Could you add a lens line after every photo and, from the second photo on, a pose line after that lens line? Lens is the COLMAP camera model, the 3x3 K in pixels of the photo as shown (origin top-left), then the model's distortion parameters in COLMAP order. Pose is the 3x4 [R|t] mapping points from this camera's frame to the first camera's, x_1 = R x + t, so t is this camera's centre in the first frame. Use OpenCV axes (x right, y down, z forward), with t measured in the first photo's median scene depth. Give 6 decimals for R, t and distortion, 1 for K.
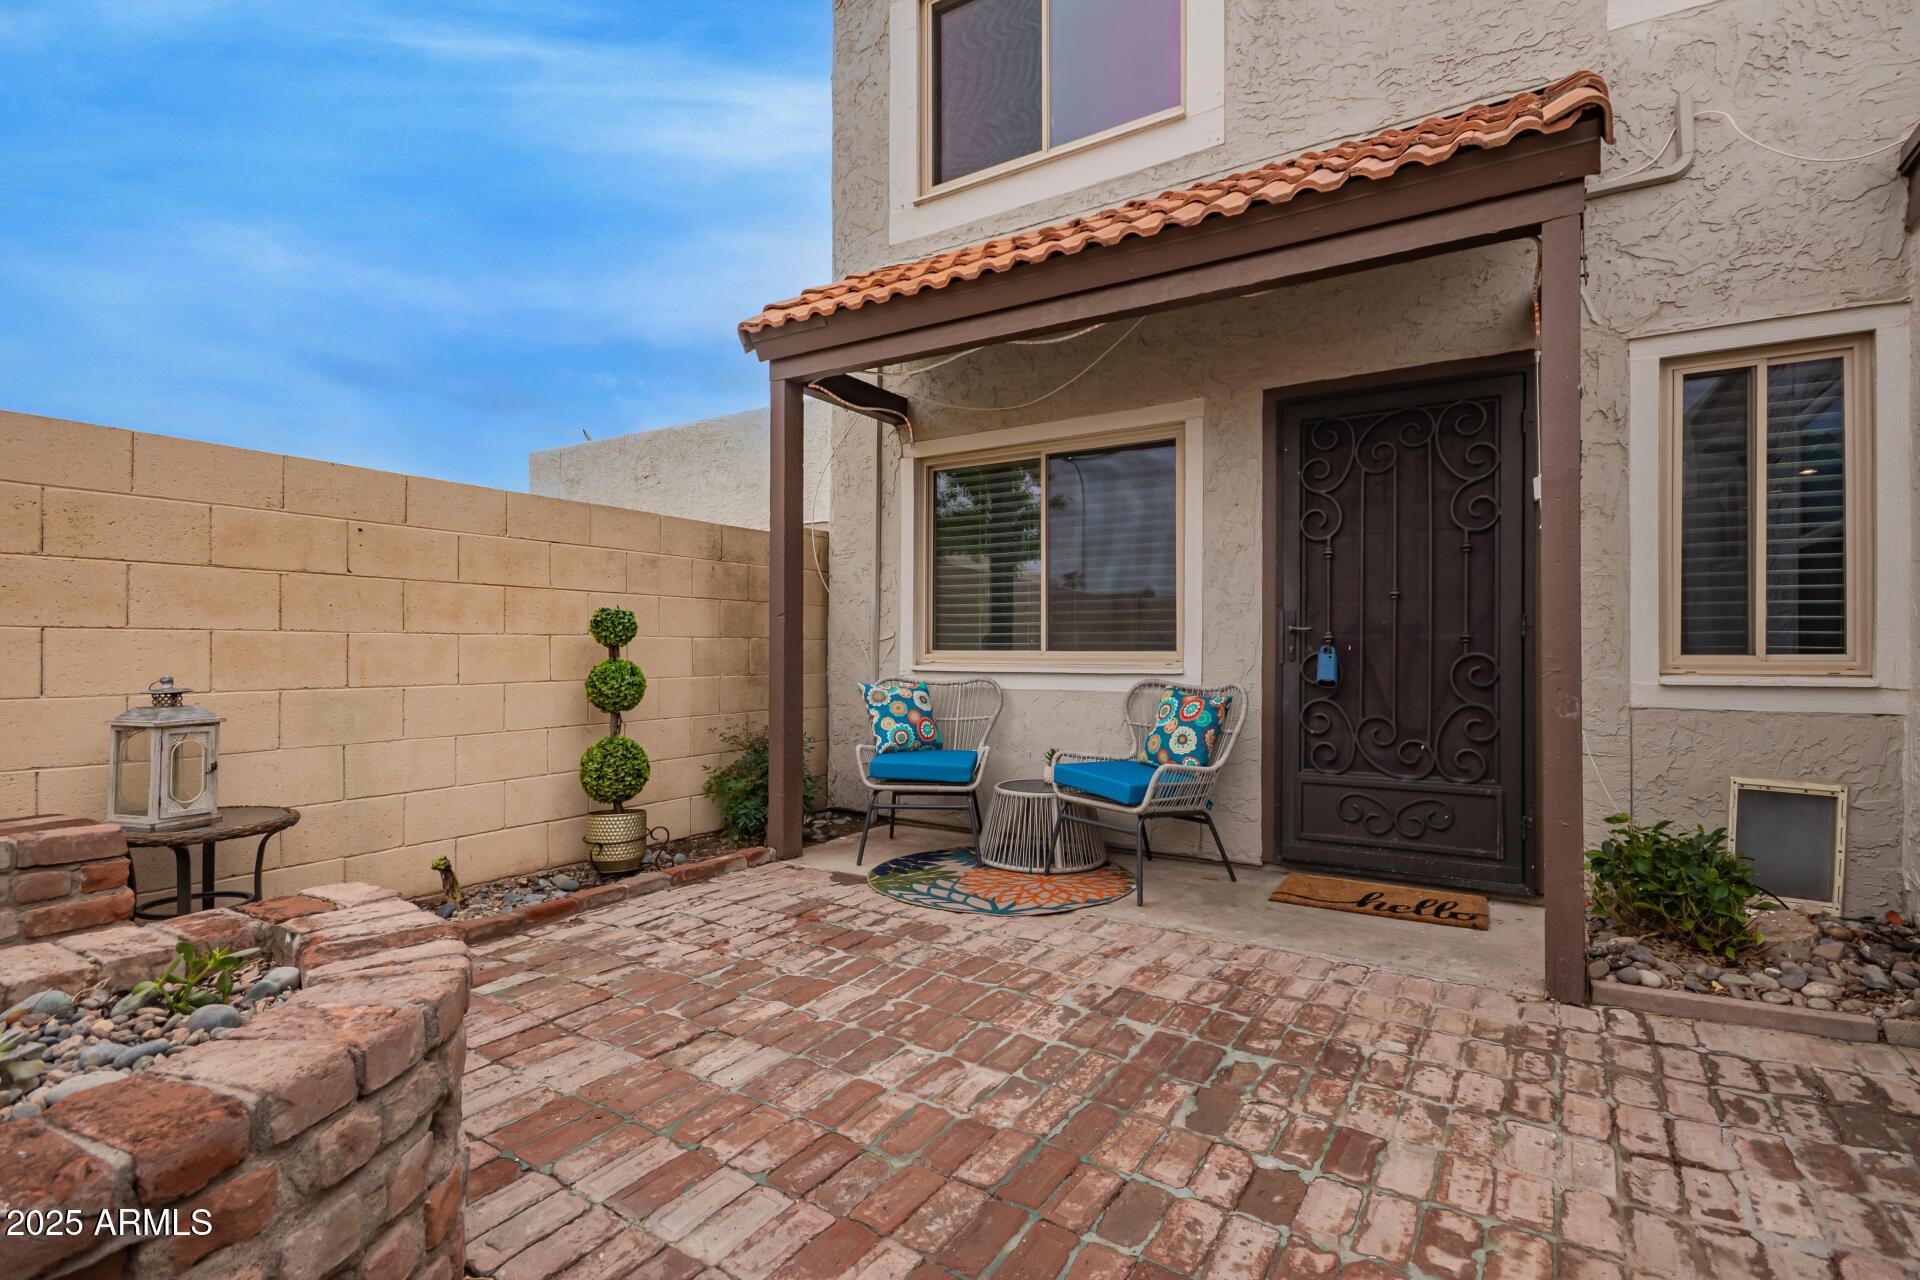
lens RADIAL K [[892.9, 0, 959.8], [0, 892.9, 652.9], [0, 0, 1]] dist [0.004661, -0.001940]
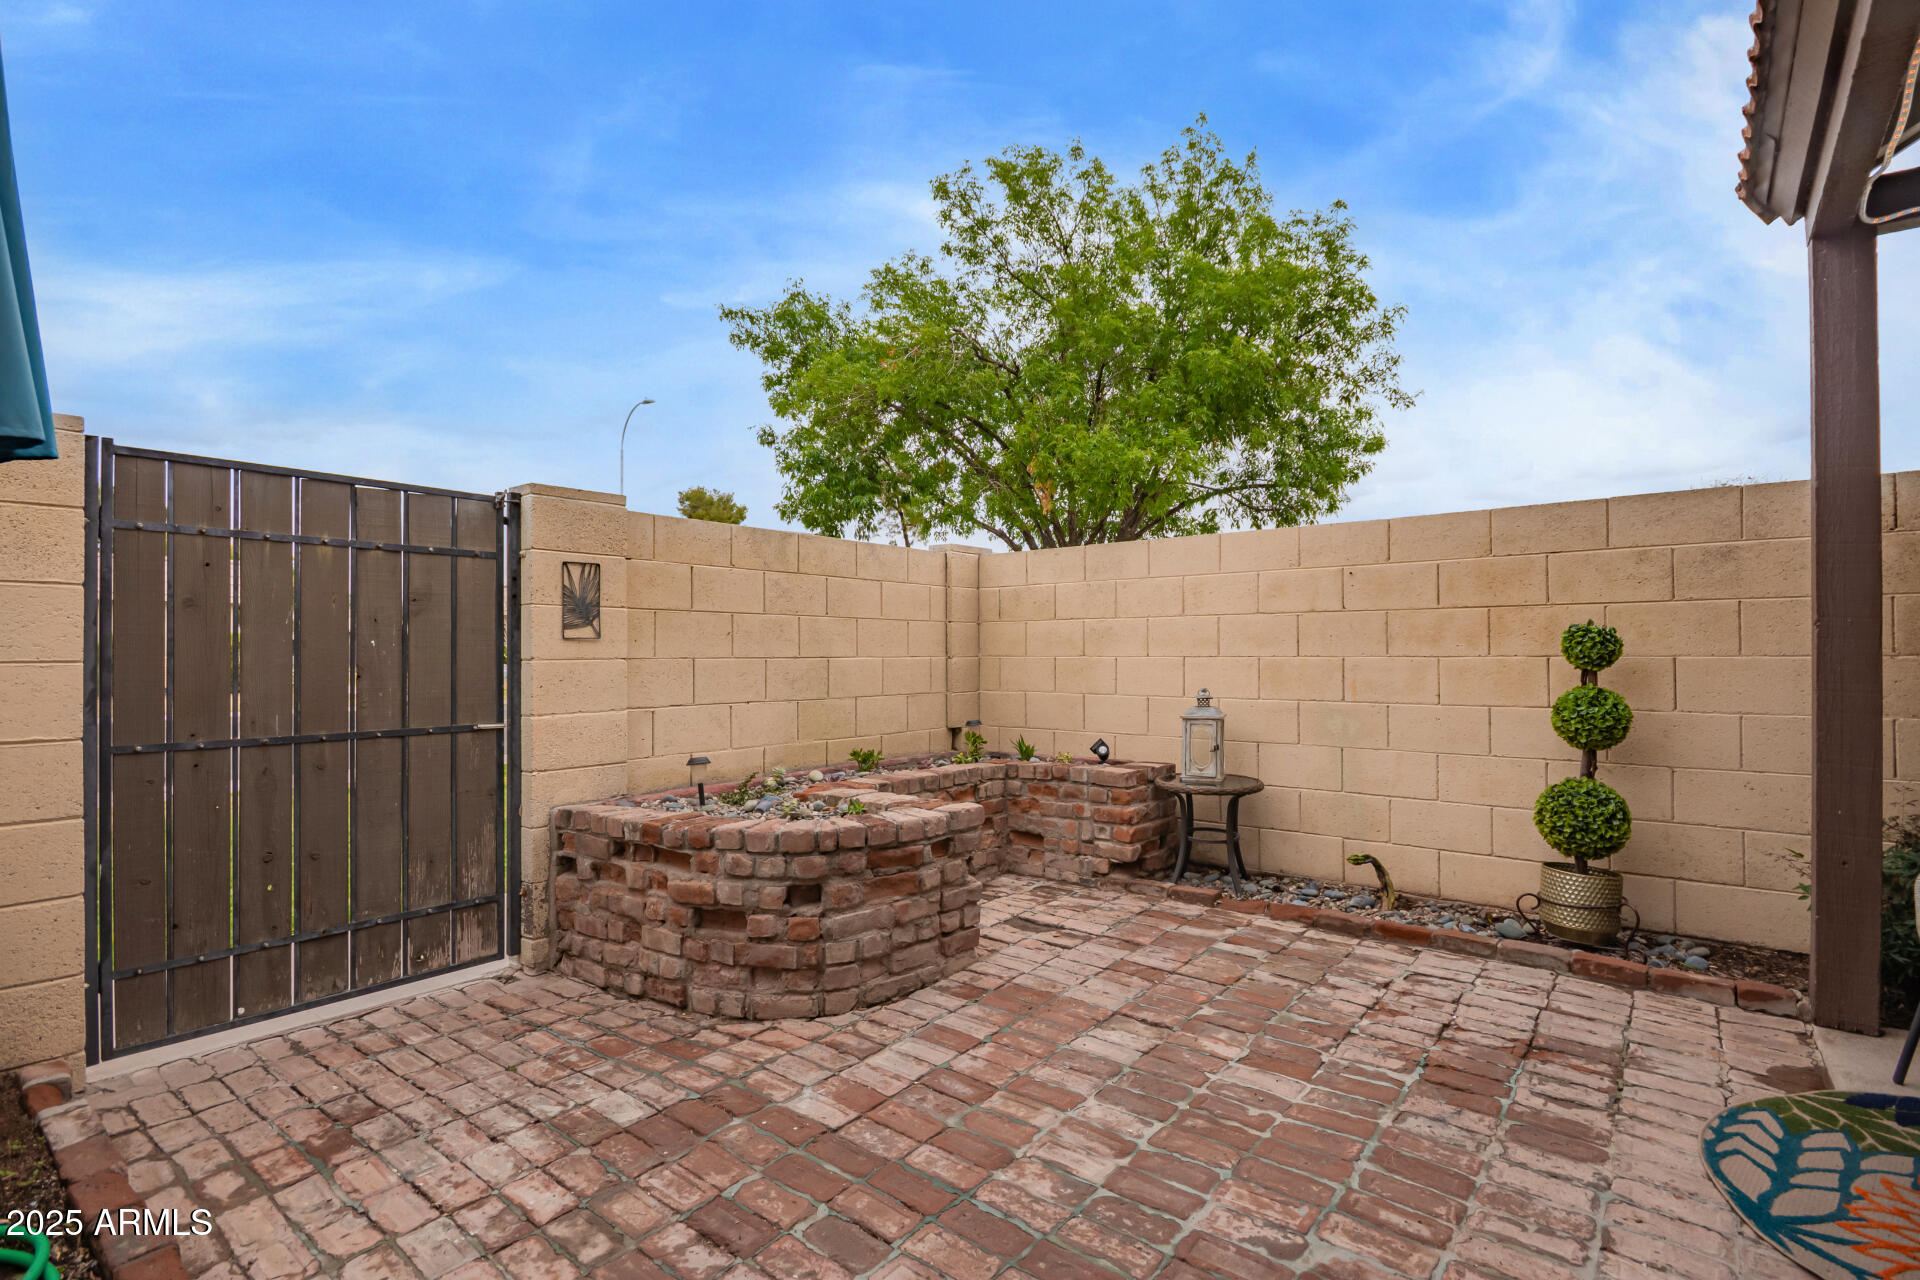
lens RADIAL K [[892.9, 0, 973.1], [0, 892.9, 641.7], [0, 0, 1]] dist [0.004661, -0.001940]
pose [[-0.120904, -0.013819, -0.992568, 0.658863], [0.003577, 0.999891, -0.014357, -0.030971], [0.992658, -0.005286, -0.120841, 0.689690]]
